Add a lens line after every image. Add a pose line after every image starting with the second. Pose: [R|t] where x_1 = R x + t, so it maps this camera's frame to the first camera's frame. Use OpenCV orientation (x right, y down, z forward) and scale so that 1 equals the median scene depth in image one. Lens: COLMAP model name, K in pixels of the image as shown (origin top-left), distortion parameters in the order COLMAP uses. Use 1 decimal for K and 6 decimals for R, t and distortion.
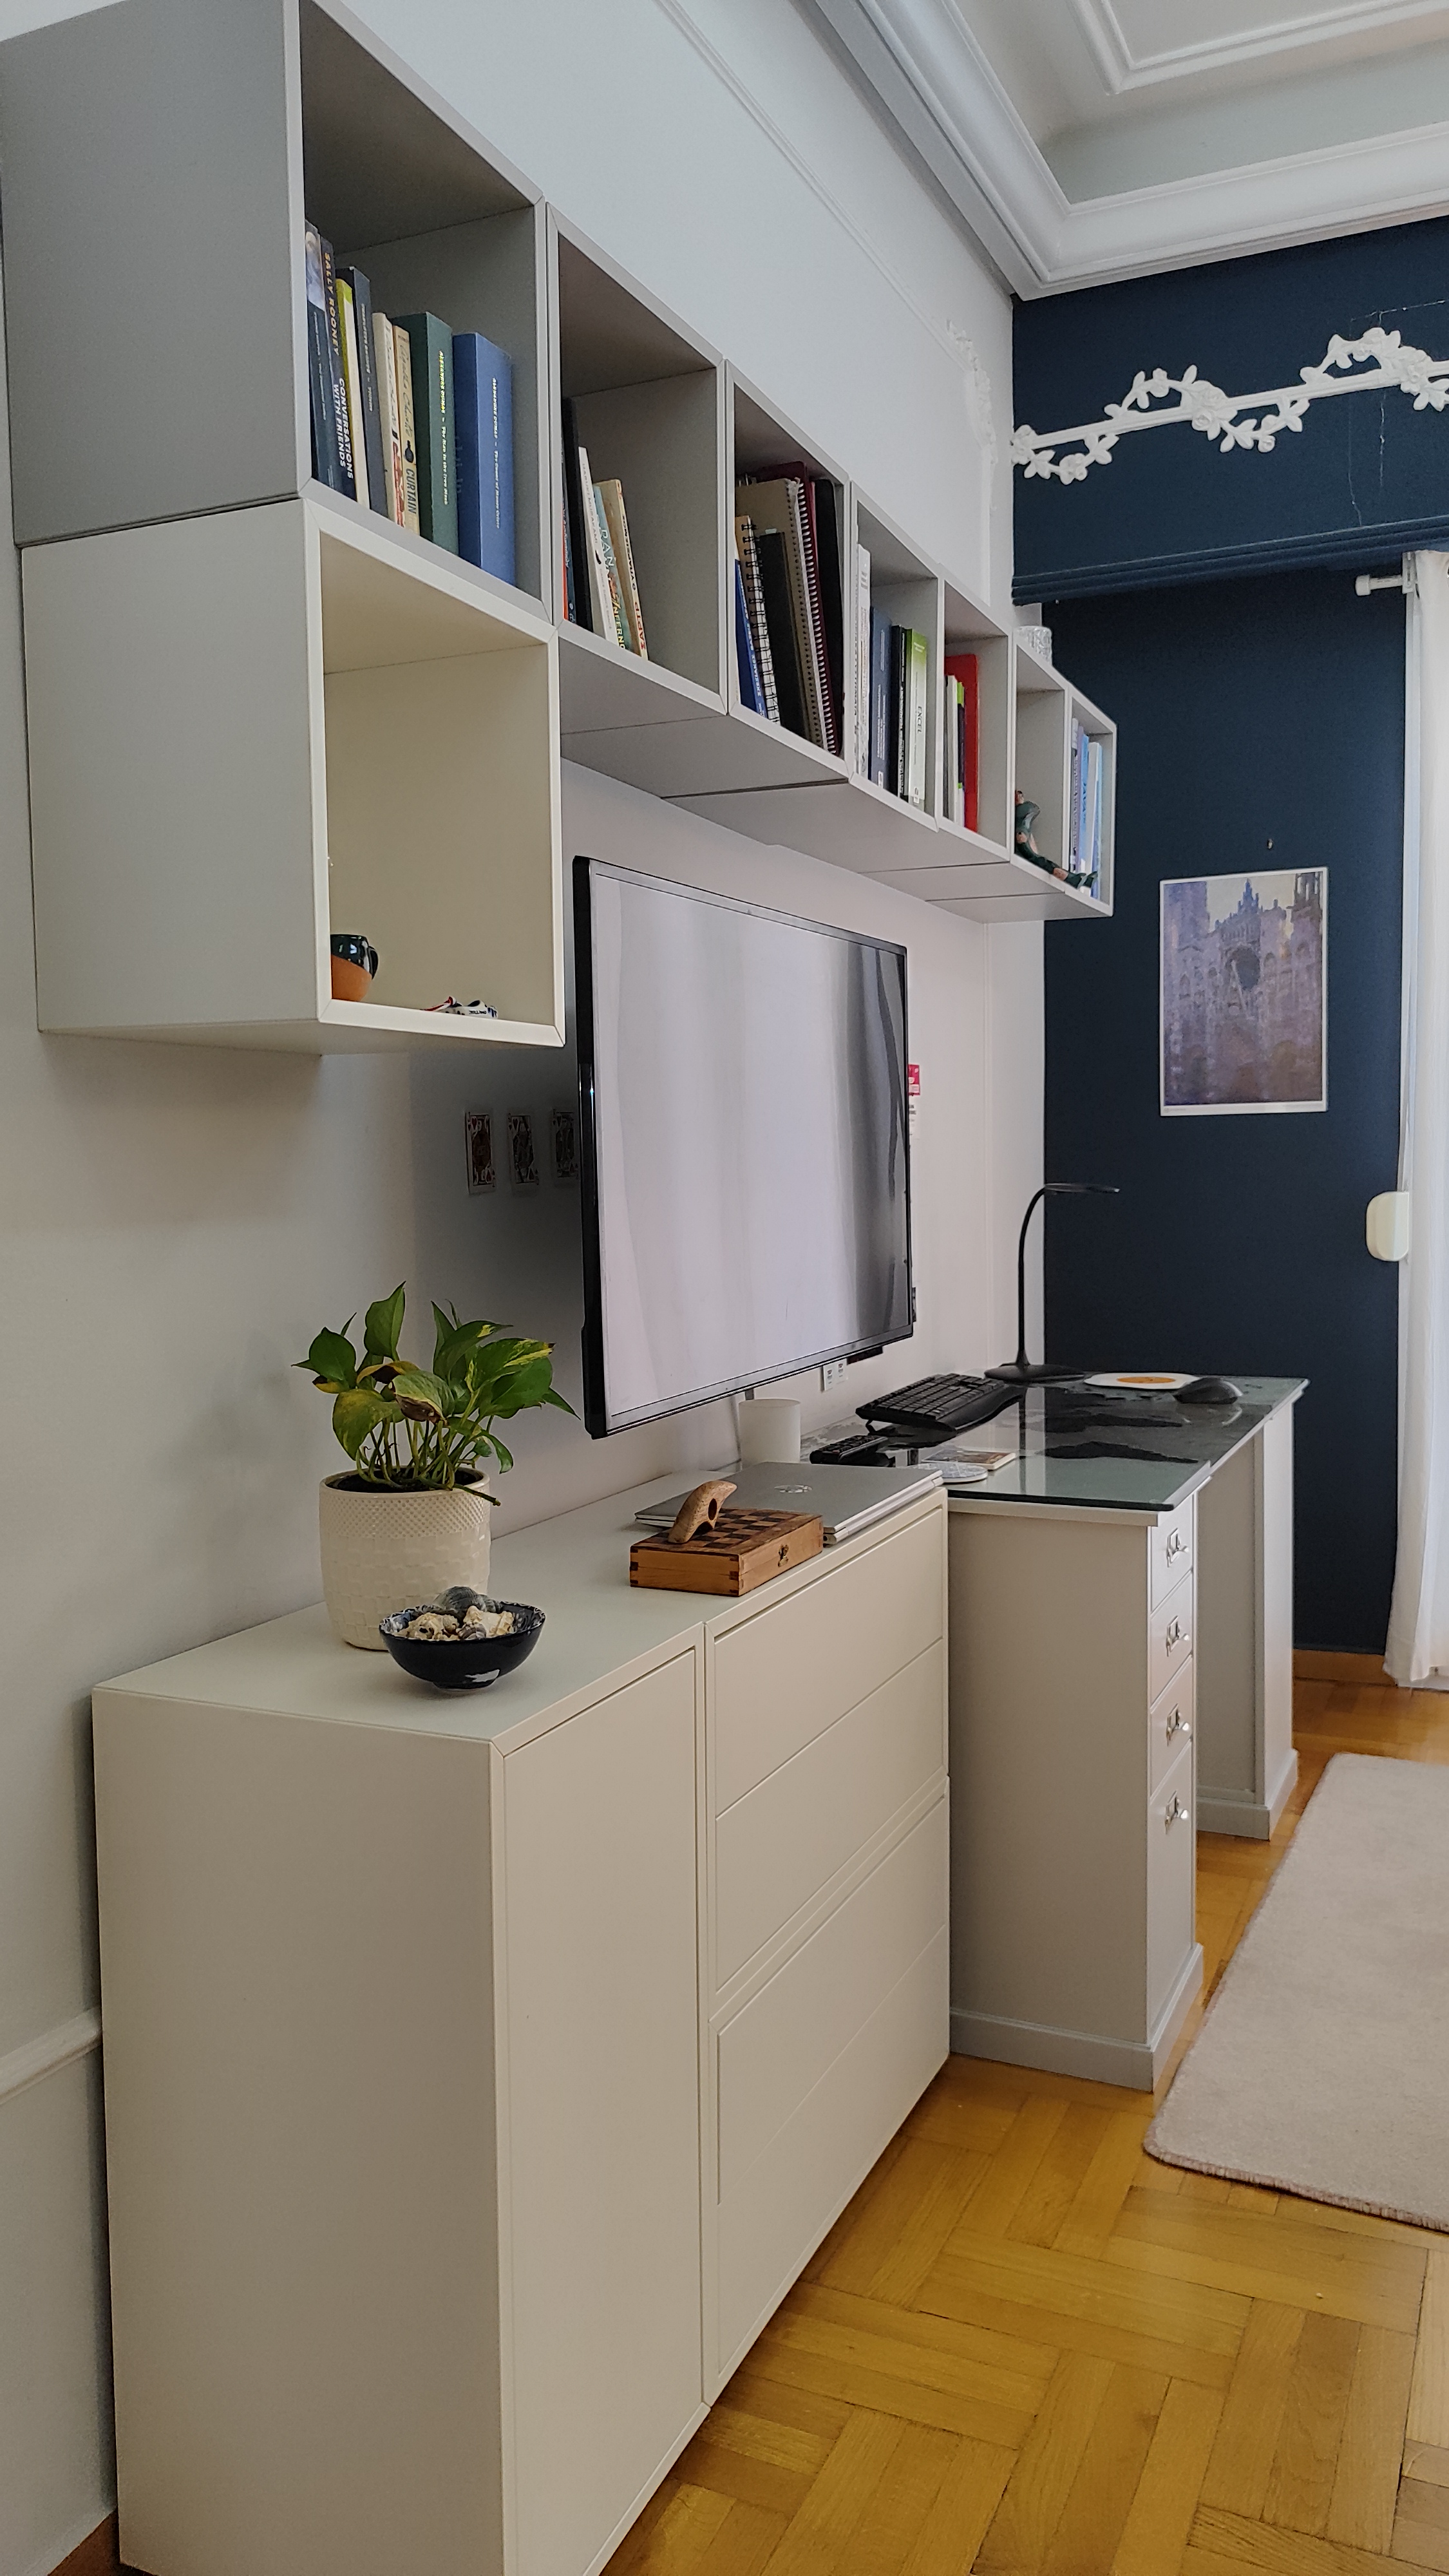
lens RADIAL K [[1856.2, 0, 717.3], [0, 1856.2, 1292.1], [0, 0, 1]] dist [0.015132, -0.002380]
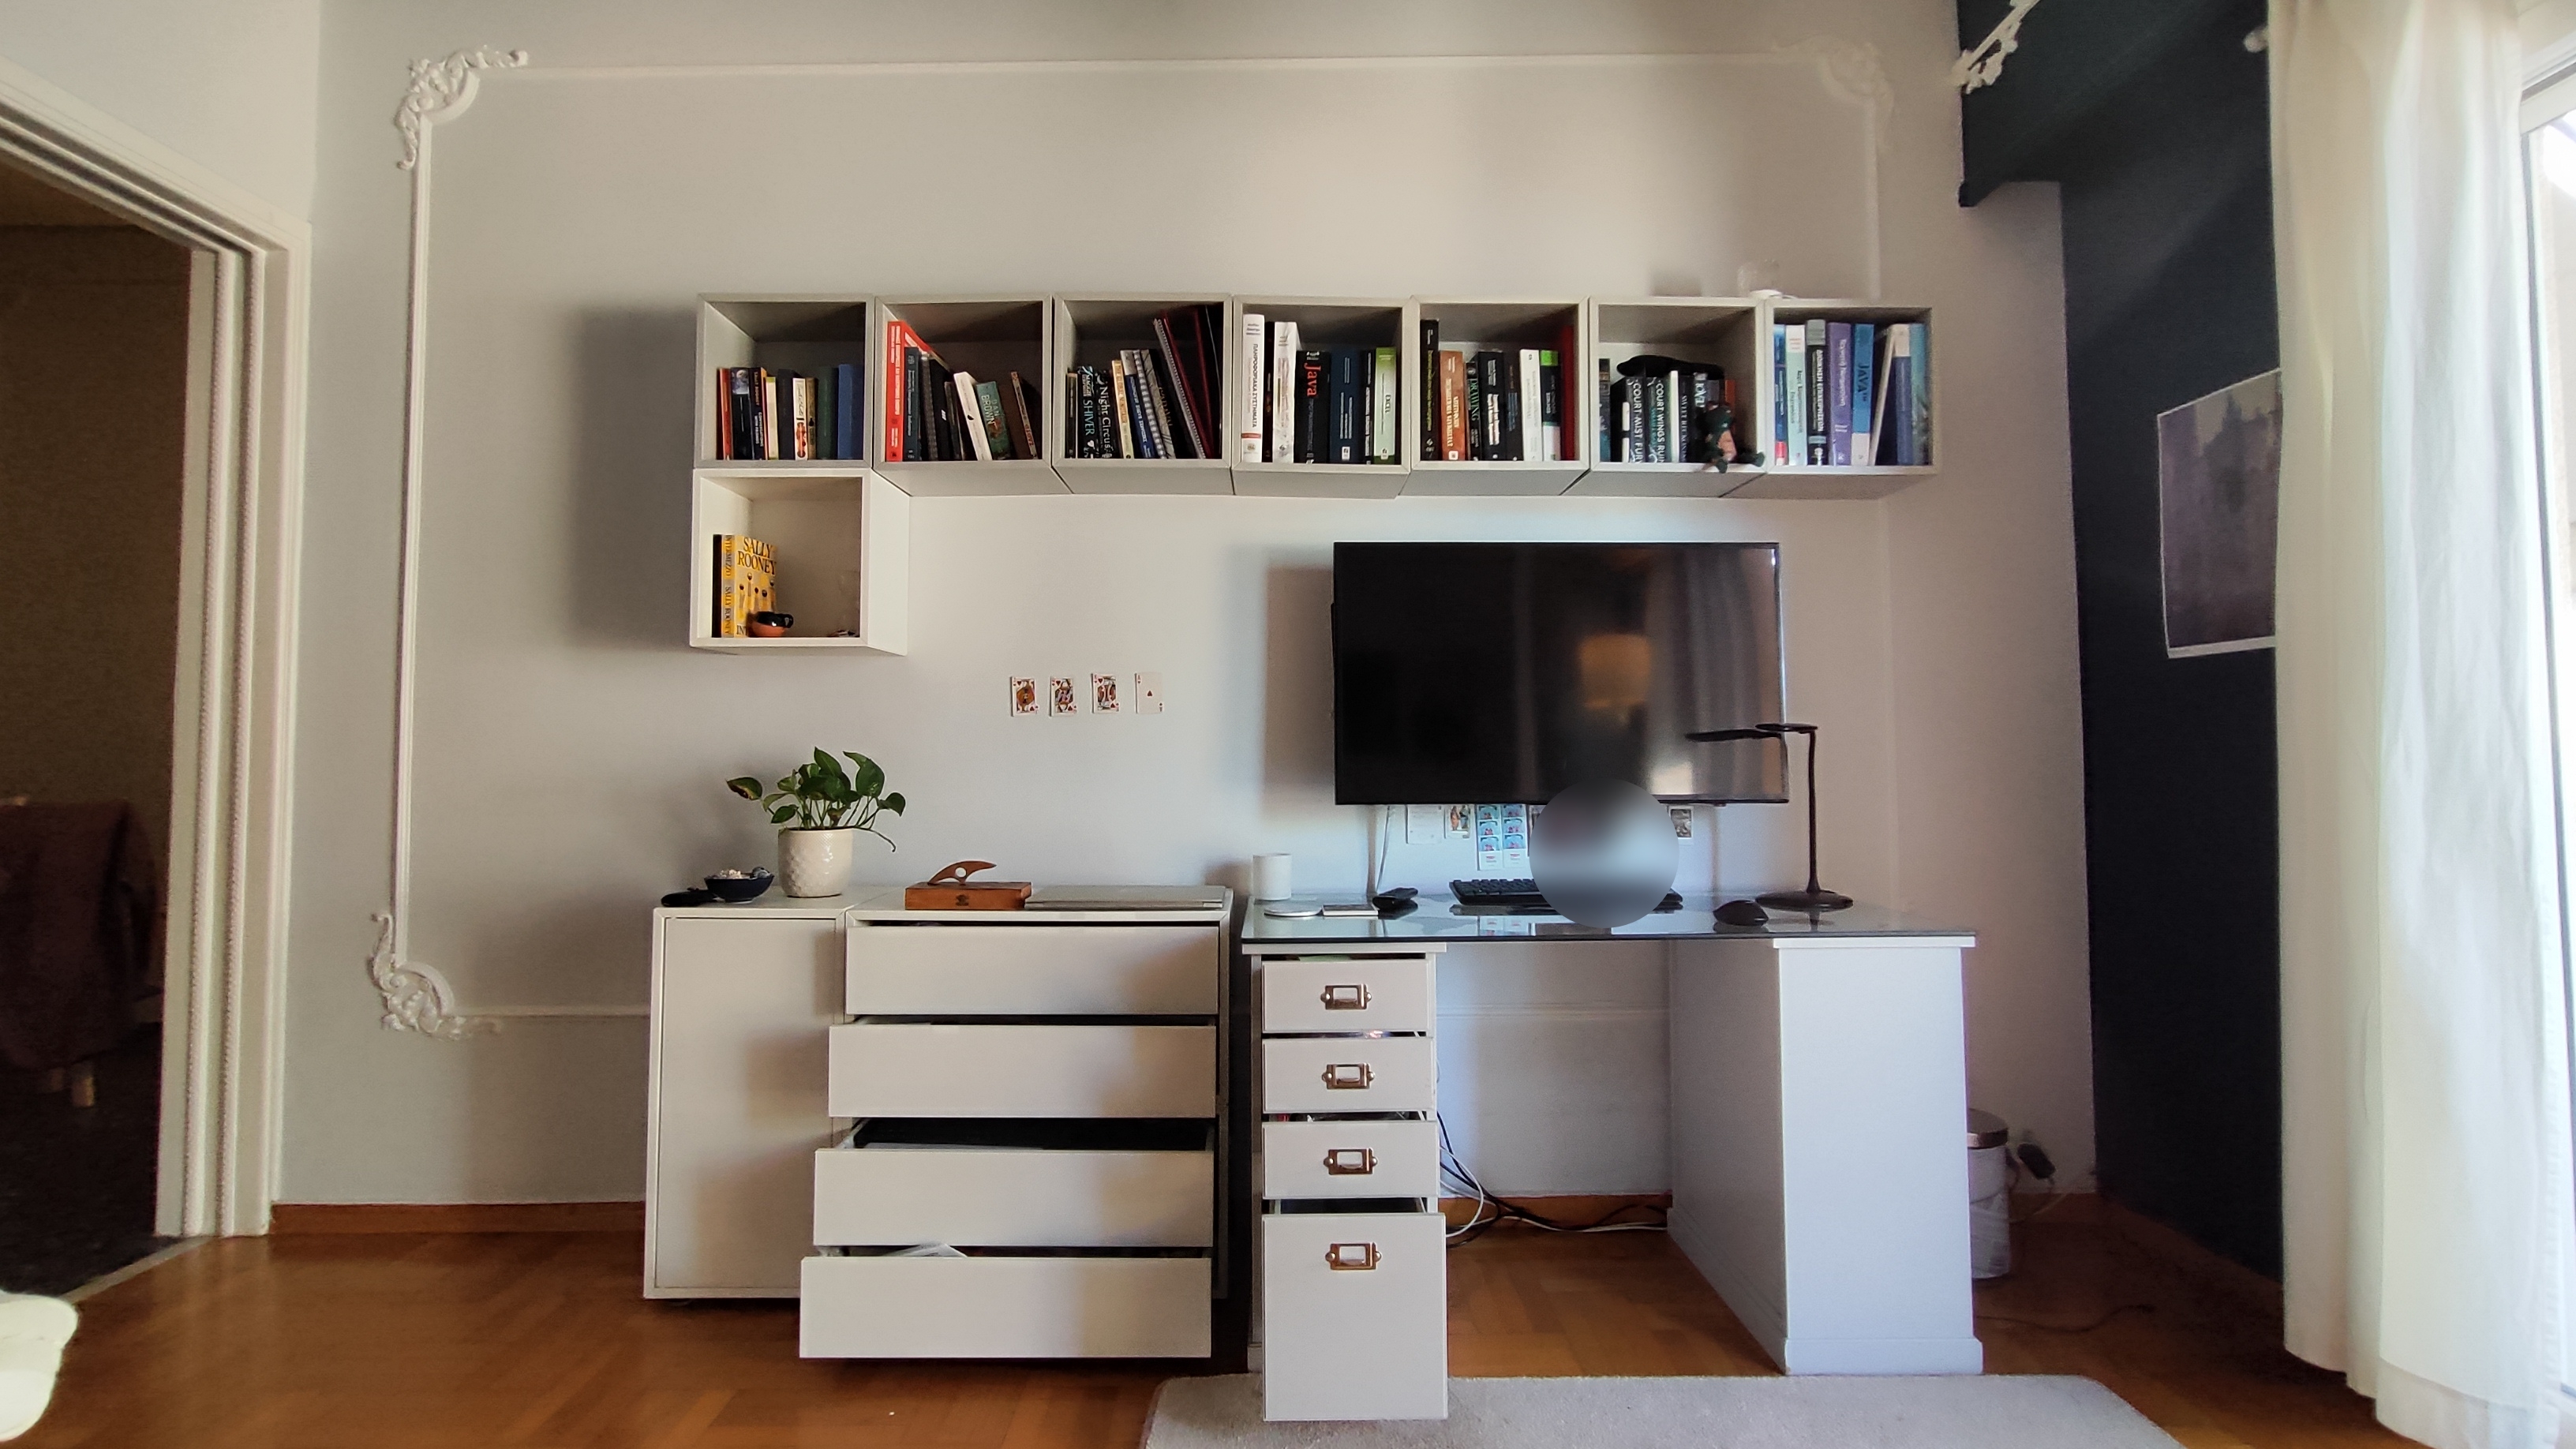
lens RADIAL K [[1173.7, 0, 1276.7], [0, 1173.7, 699.0], [0, 0, 1]] dist [-0.009308, 0.004394]
pose [[0.419288, -0.021861, -0.907590, 0.602886], [-0.071175, 0.995841, -0.056867, -0.009403], [0.905059, 0.088441, 0.415988, 0.361009]]
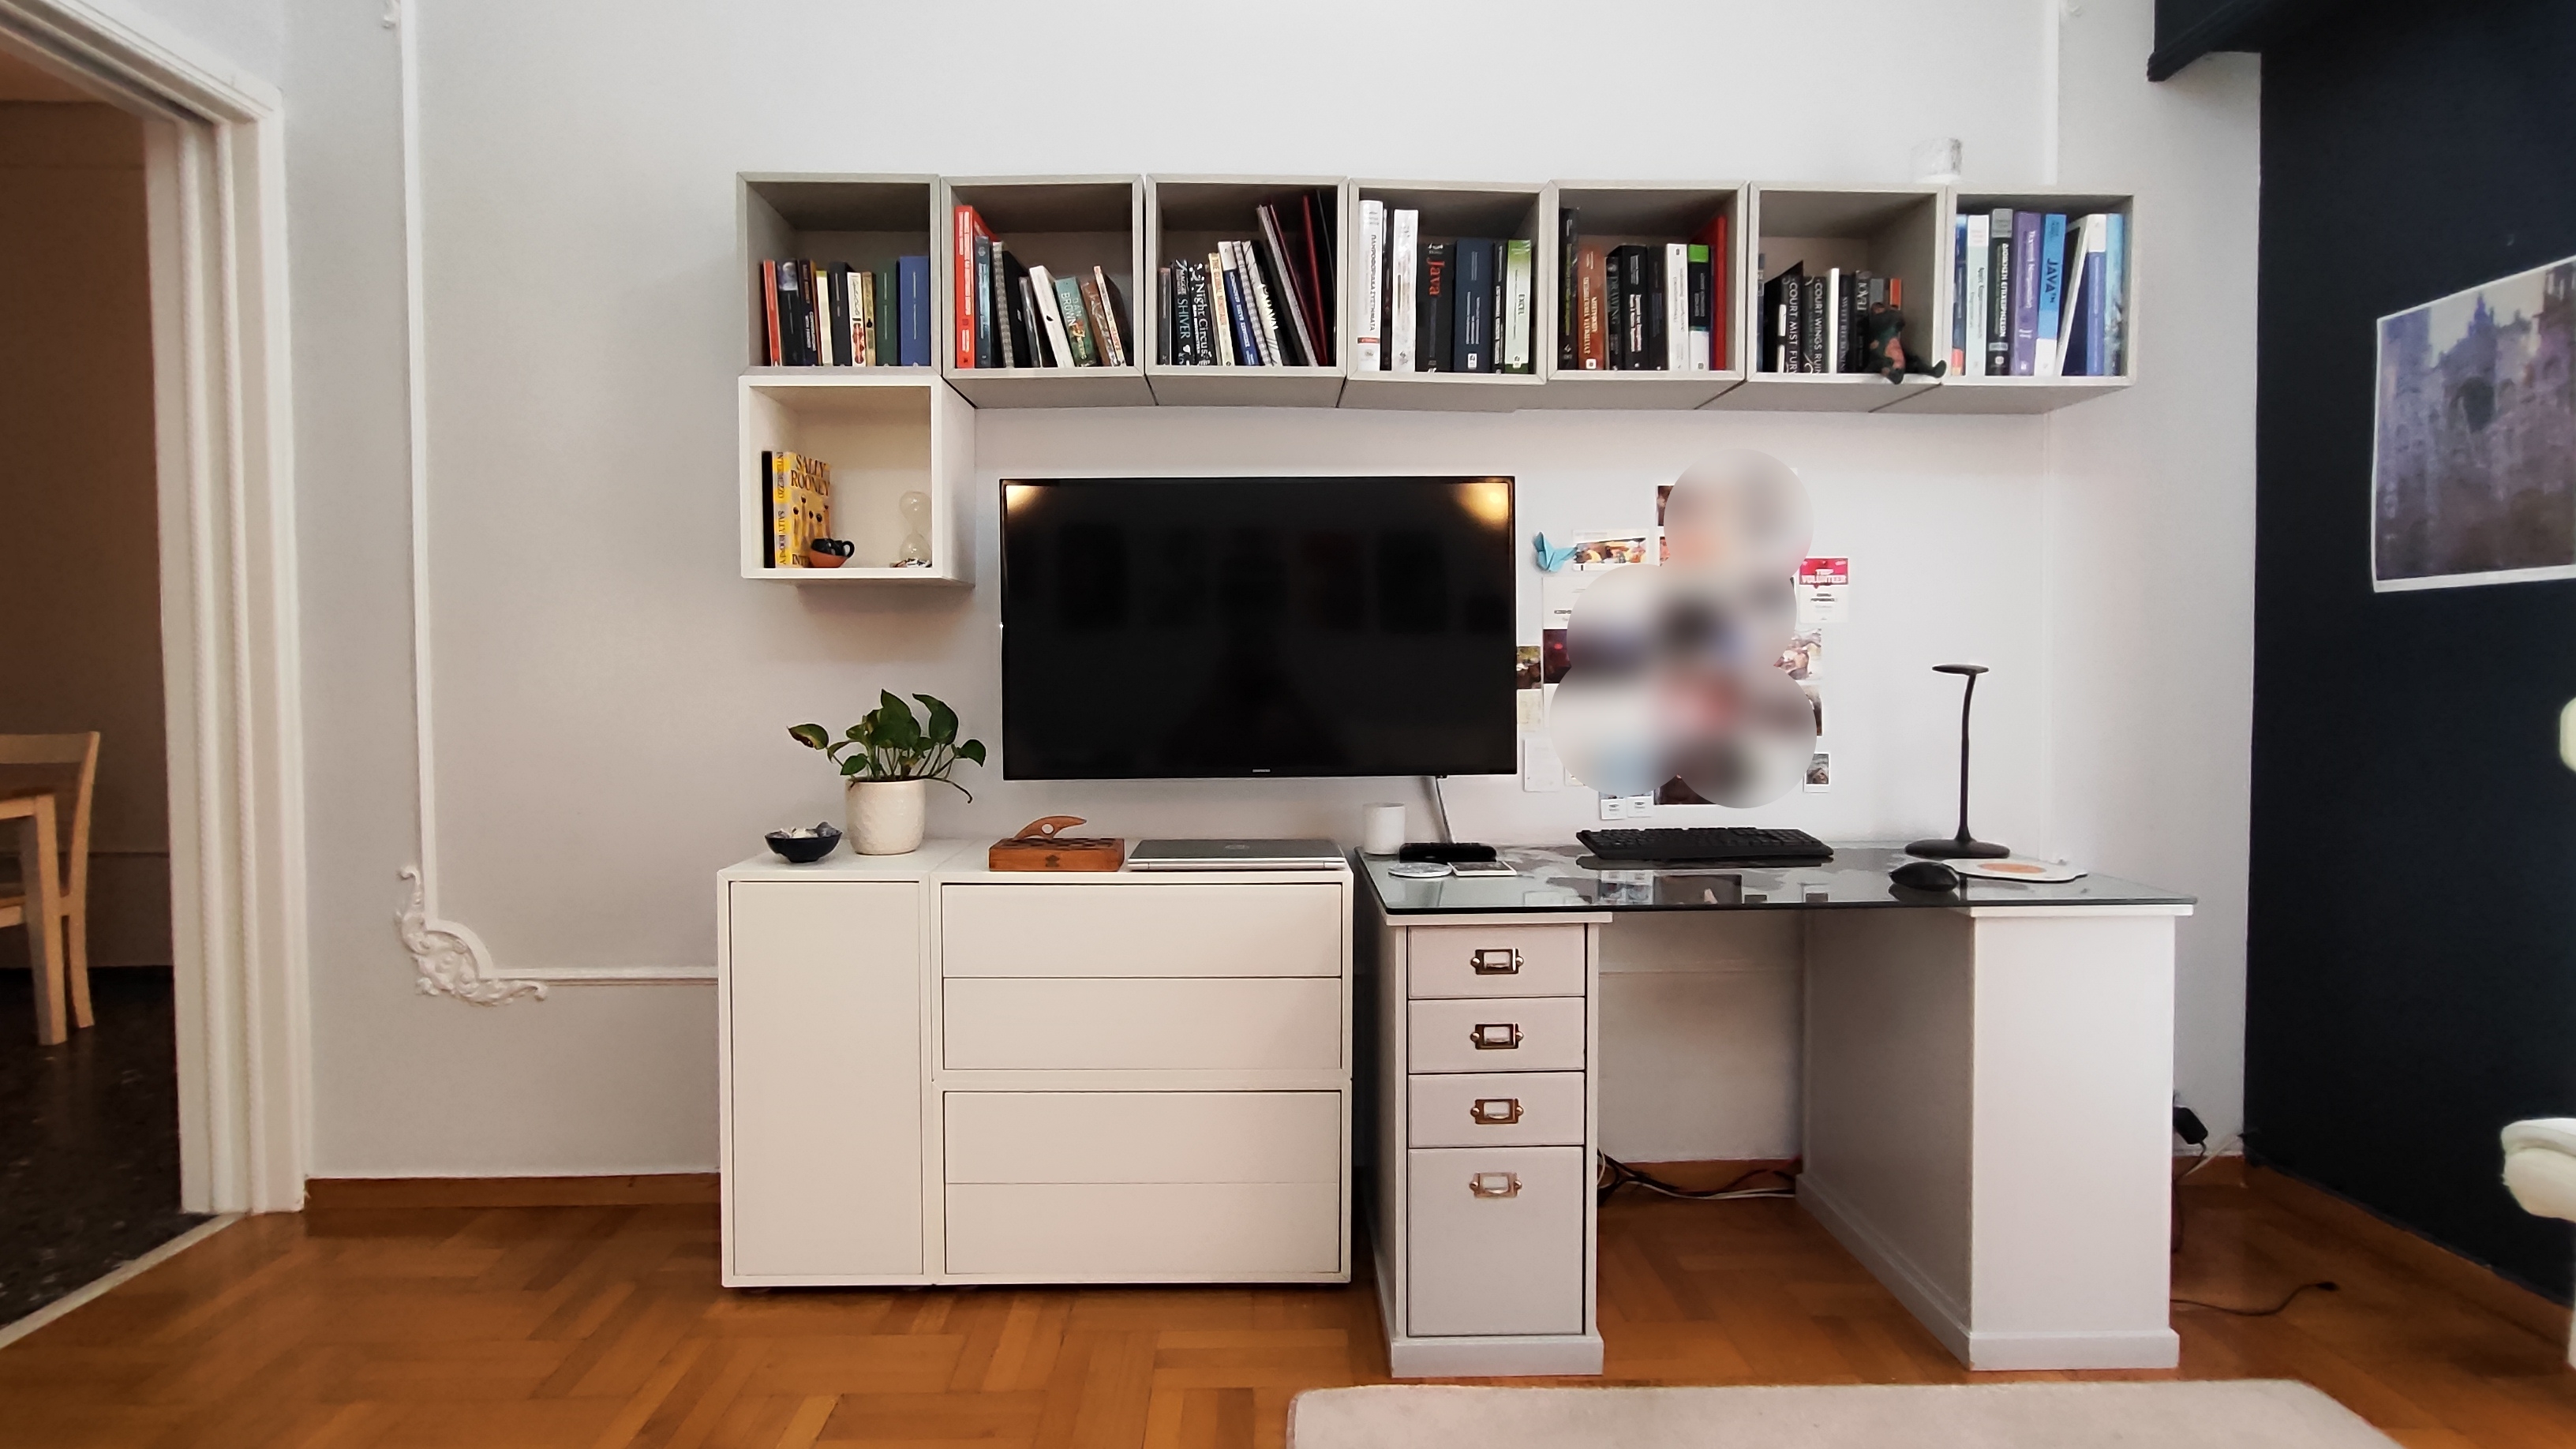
lens RADIAL K [[1160.6, 0, 1286.0], [0, 1160.6, 703.3], [0, 0, 1]] dist [-0.004173, 0.000921]
pose [[0.430168, 0.043552, -0.901698, 0.521108], [-0.070532, 0.997404, 0.014526, -0.017215], [0.899989, 0.057350, 0.432123, 0.334002]]
